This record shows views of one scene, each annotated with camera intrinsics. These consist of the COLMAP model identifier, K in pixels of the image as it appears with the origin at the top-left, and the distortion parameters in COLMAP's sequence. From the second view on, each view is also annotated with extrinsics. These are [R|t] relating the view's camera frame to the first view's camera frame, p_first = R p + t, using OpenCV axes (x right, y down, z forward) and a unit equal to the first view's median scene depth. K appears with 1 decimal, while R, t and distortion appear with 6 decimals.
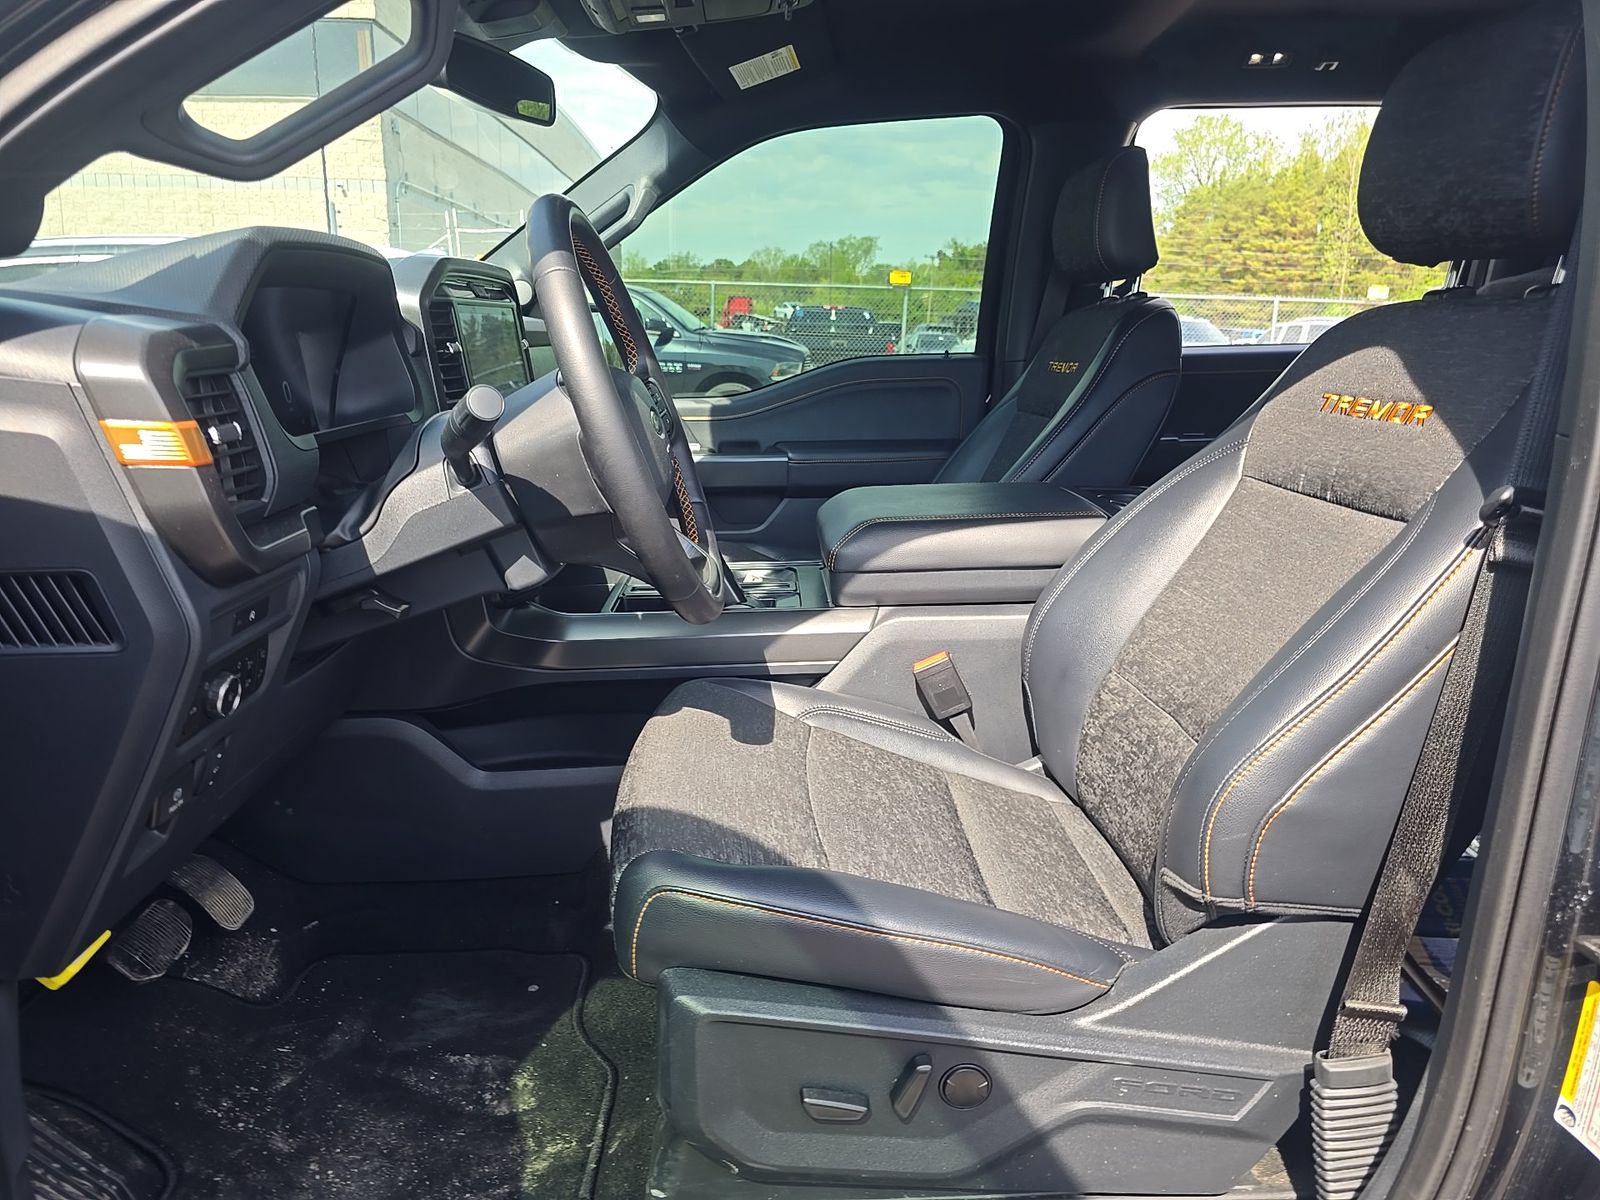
lens RADIAL K [[1101.2, 0, 800.0], [0, 1101.2, 595.3], [0, 0, 1]] dist [0.037747, -0.025498]
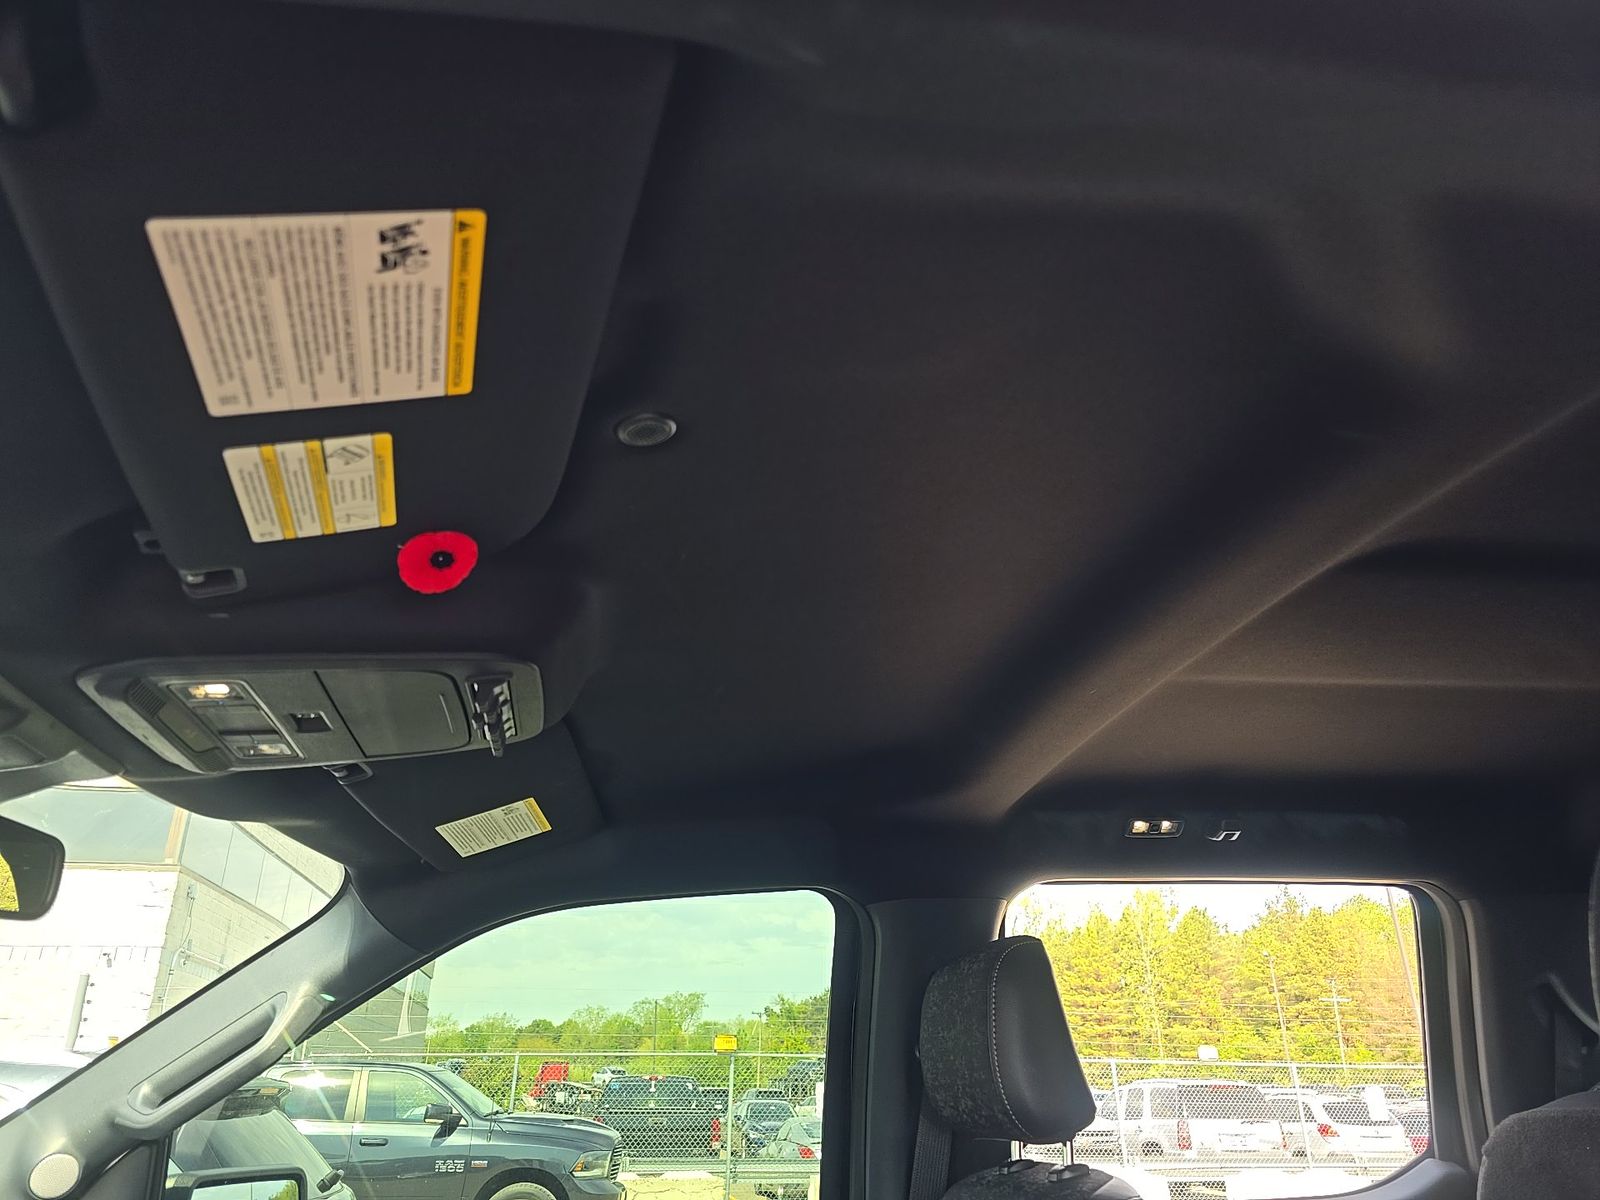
lens RADIAL K [[1101.2, 0, 800.0], [0, 1101.2, 595.3], [0, 0, 1]] dist [0.037747, -0.025498]
pose [[0.988996, 0.039075, 0.142689, 0.041650], [0.056501, 0.791616, -0.608401, -0.127067], [-0.136728, 0.609769, 0.780697, 0.275033]]
